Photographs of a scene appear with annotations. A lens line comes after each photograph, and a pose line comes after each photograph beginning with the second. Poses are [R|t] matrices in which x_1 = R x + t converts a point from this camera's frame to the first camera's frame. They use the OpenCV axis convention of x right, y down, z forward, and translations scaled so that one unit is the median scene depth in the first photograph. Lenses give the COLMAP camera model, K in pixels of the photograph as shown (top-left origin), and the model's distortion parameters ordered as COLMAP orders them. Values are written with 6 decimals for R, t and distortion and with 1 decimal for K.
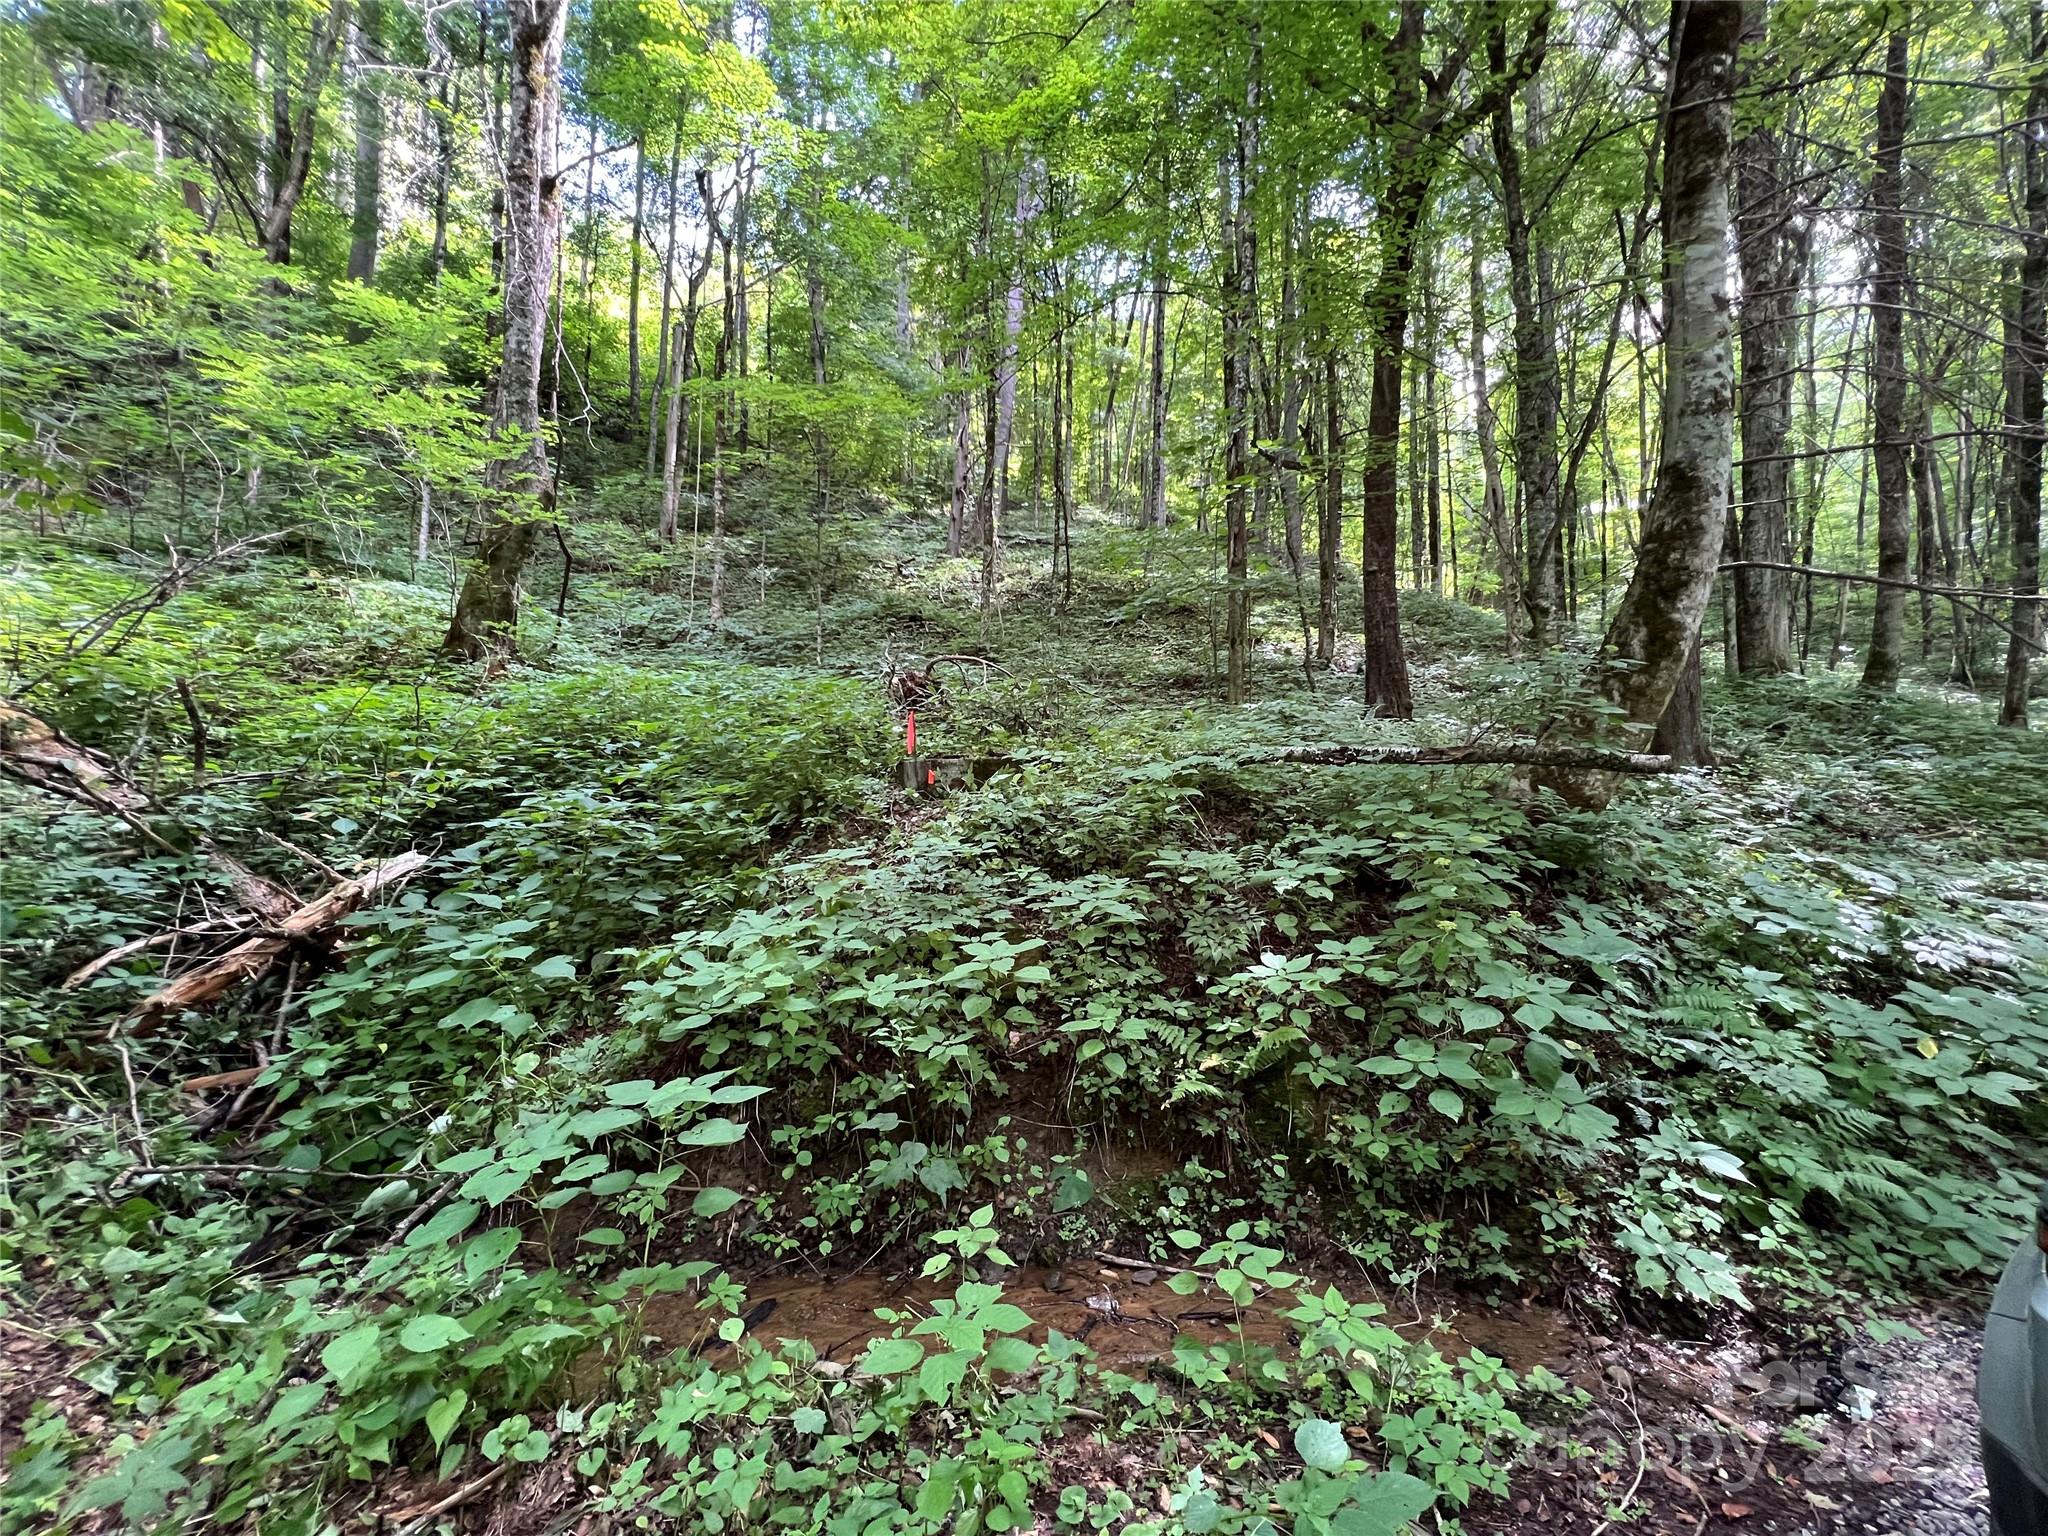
lens RADIAL K [[818.8, 0, 1024.0], [0, 818.8, 768.0], [0, 0, 1]] dist [0.000577, -0.000234]
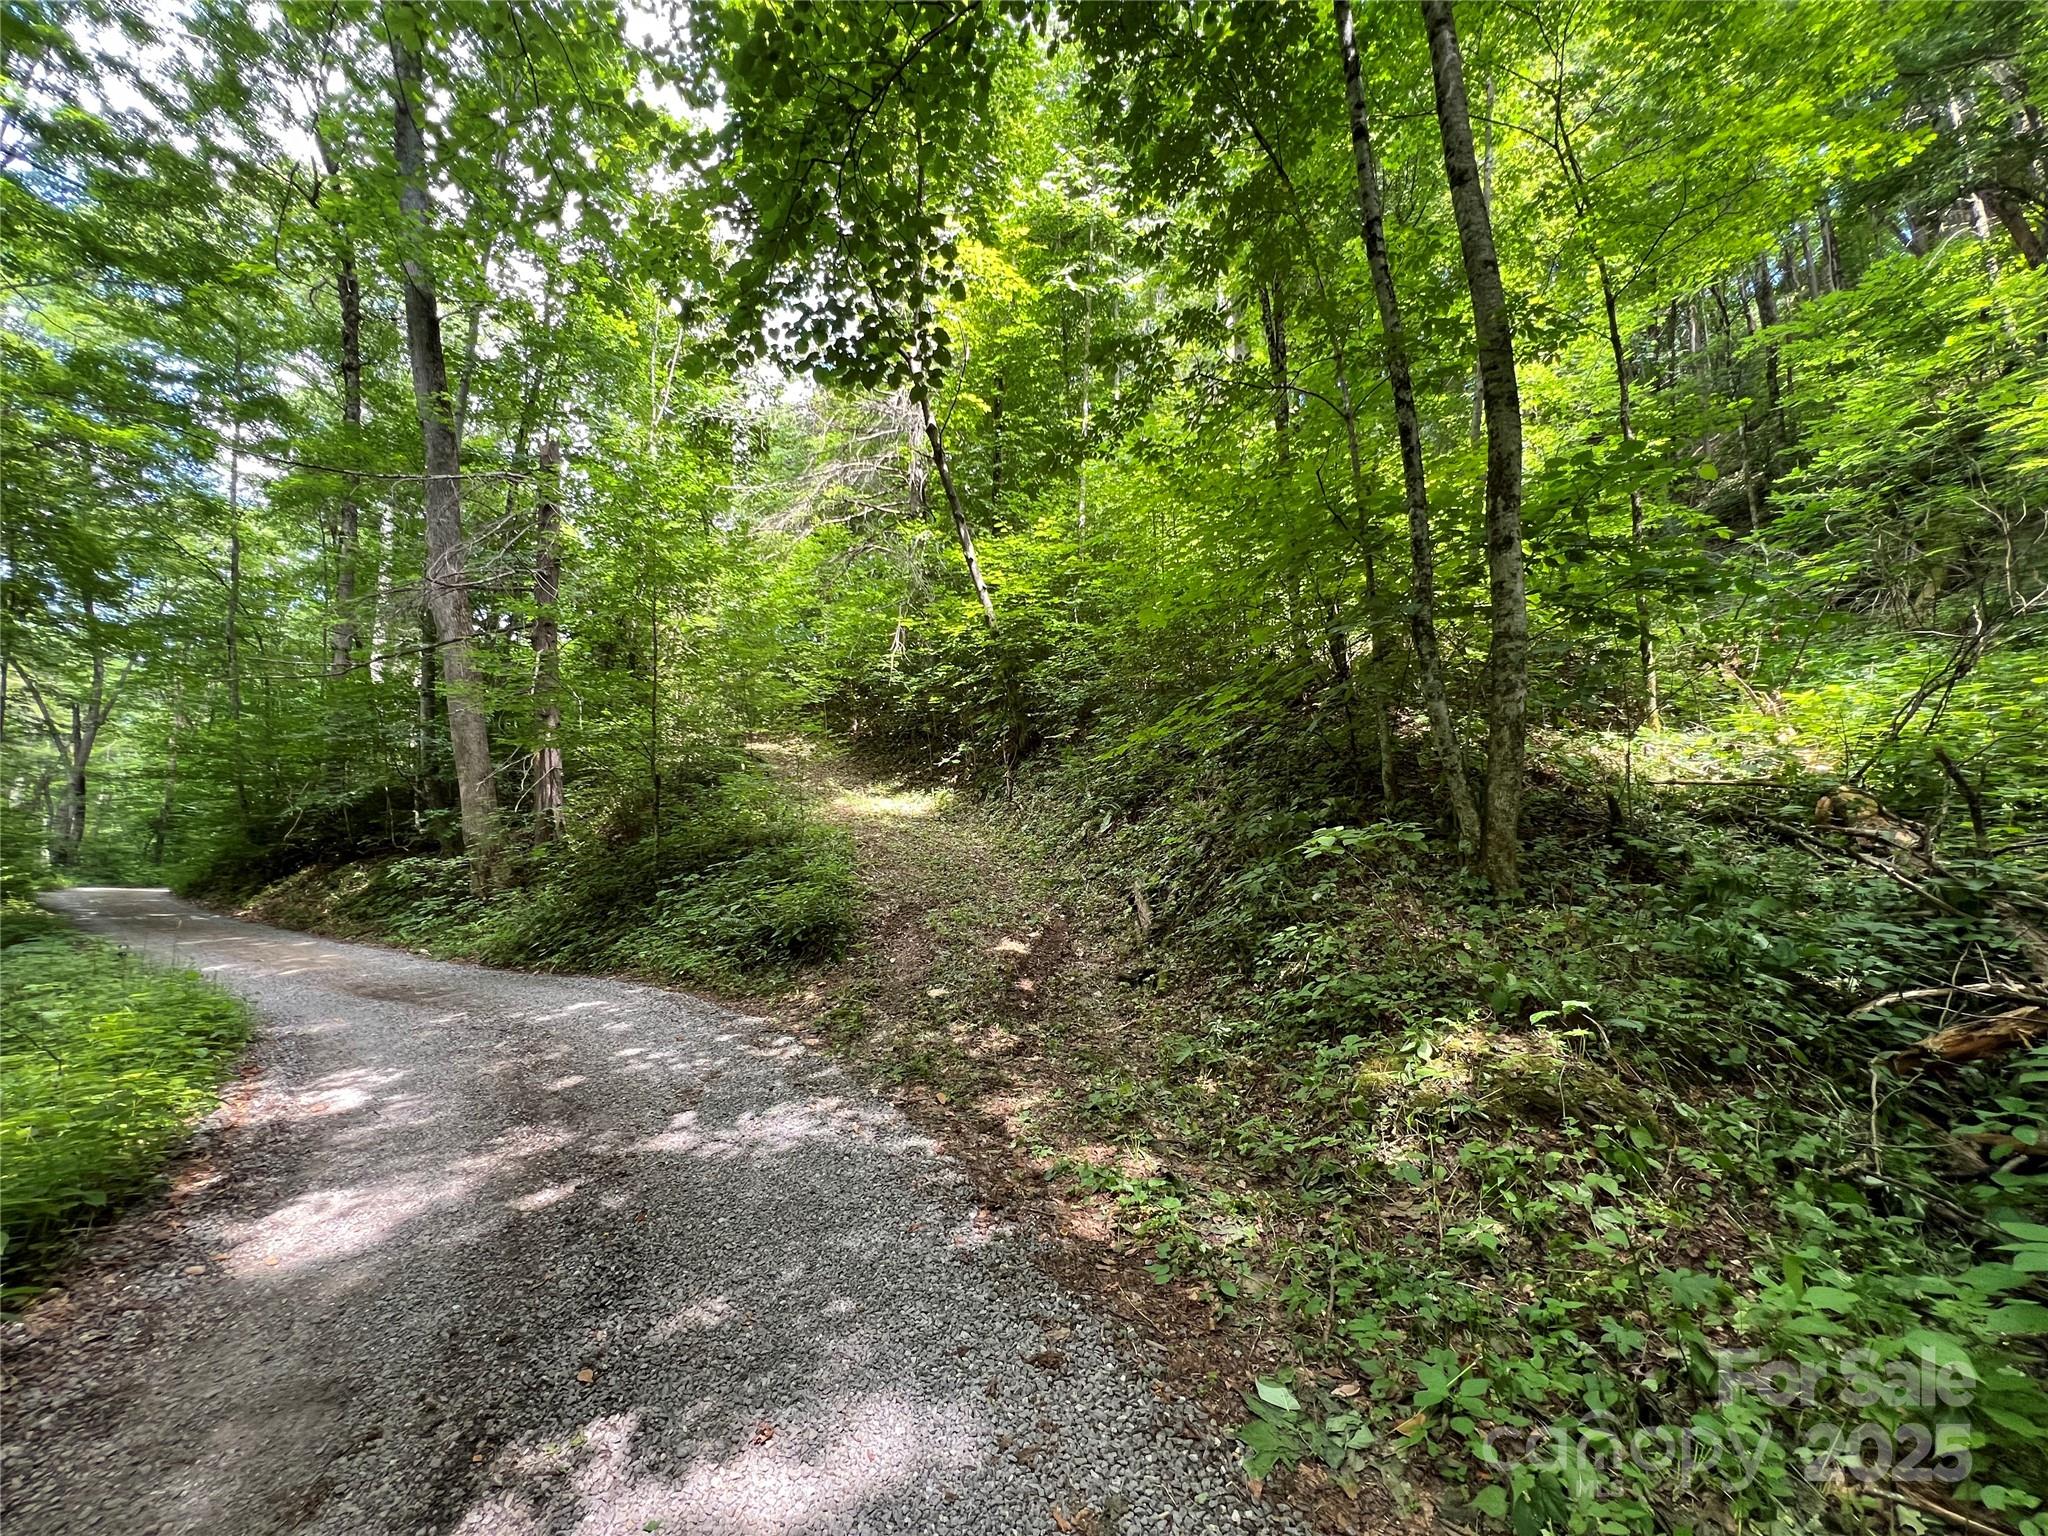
lens RADIAL K [[819.7, 0, 1024.0], [0, 819.7, 768.0], [0, 0, 1]] dist [-0.000162, 0.000228]
pose [[-0.186828, -0.128849, -0.973906, 0.187305], [0.037783, 0.989685, -0.138185, 0.014898], [0.981666, -0.062614, -0.180033, 0.024714]]
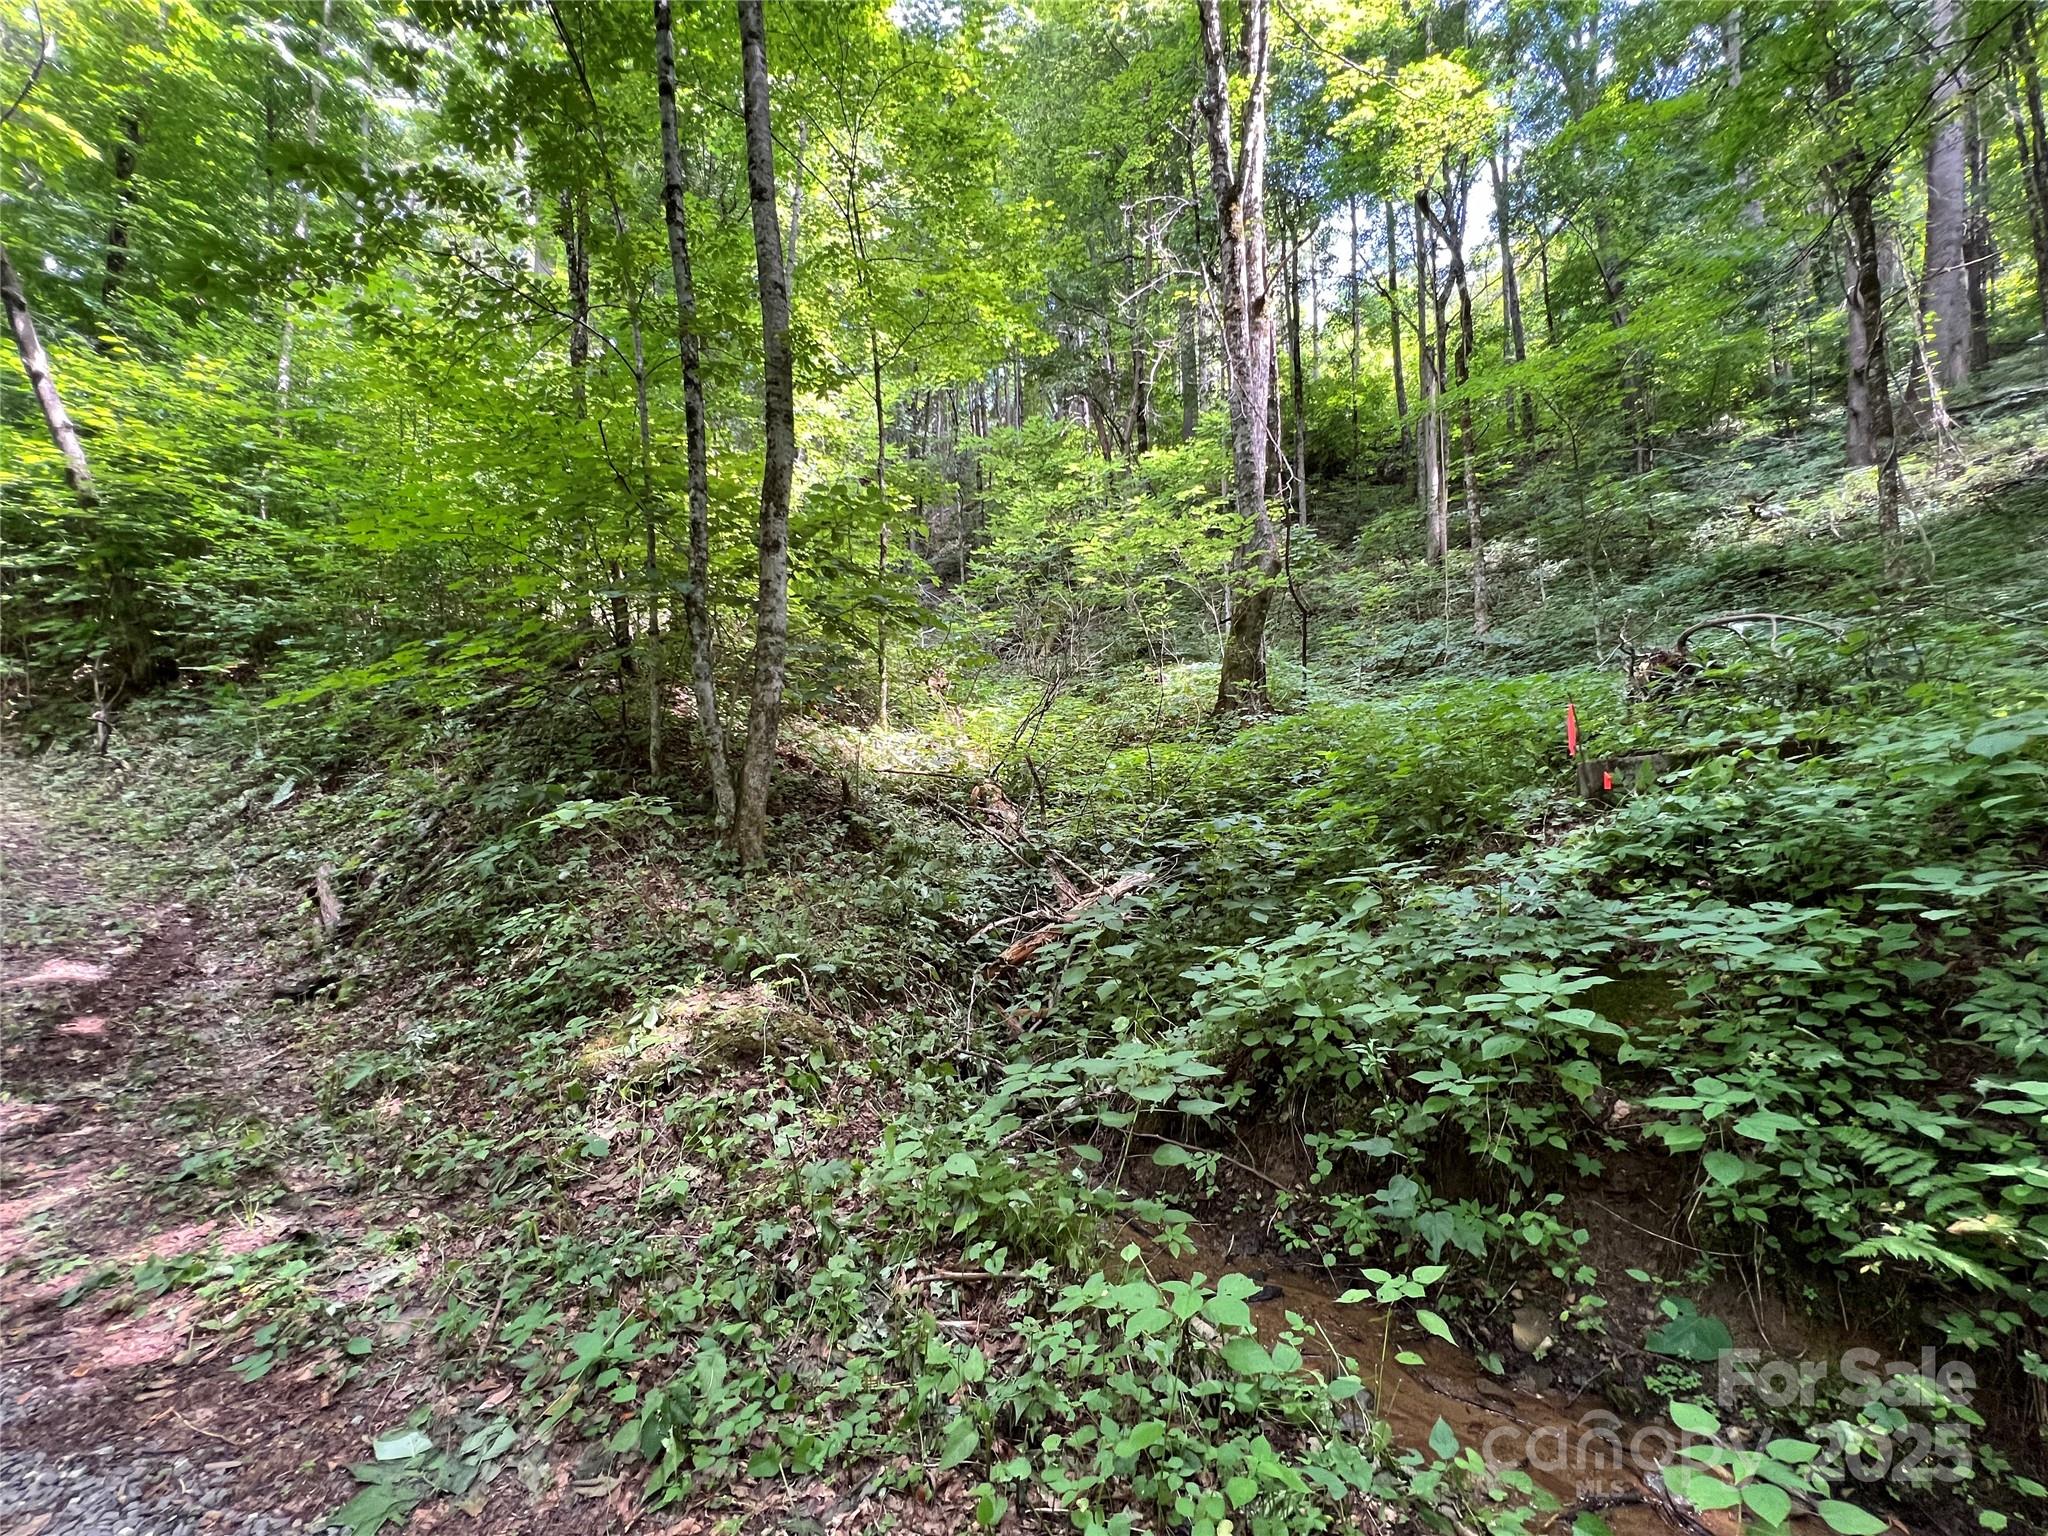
lens RADIAL K [[818.8, 0, 1024.0], [0, 818.8, 768.0], [0, 0, 1]] dist [0.000577, -0.000234]
pose [[0.583736, -0.091365, -0.806786, 0.195144], [0.059346, 0.995792, -0.069830, 0.020192], [0.809772, -0.007117, 0.586702, 0.062098]]
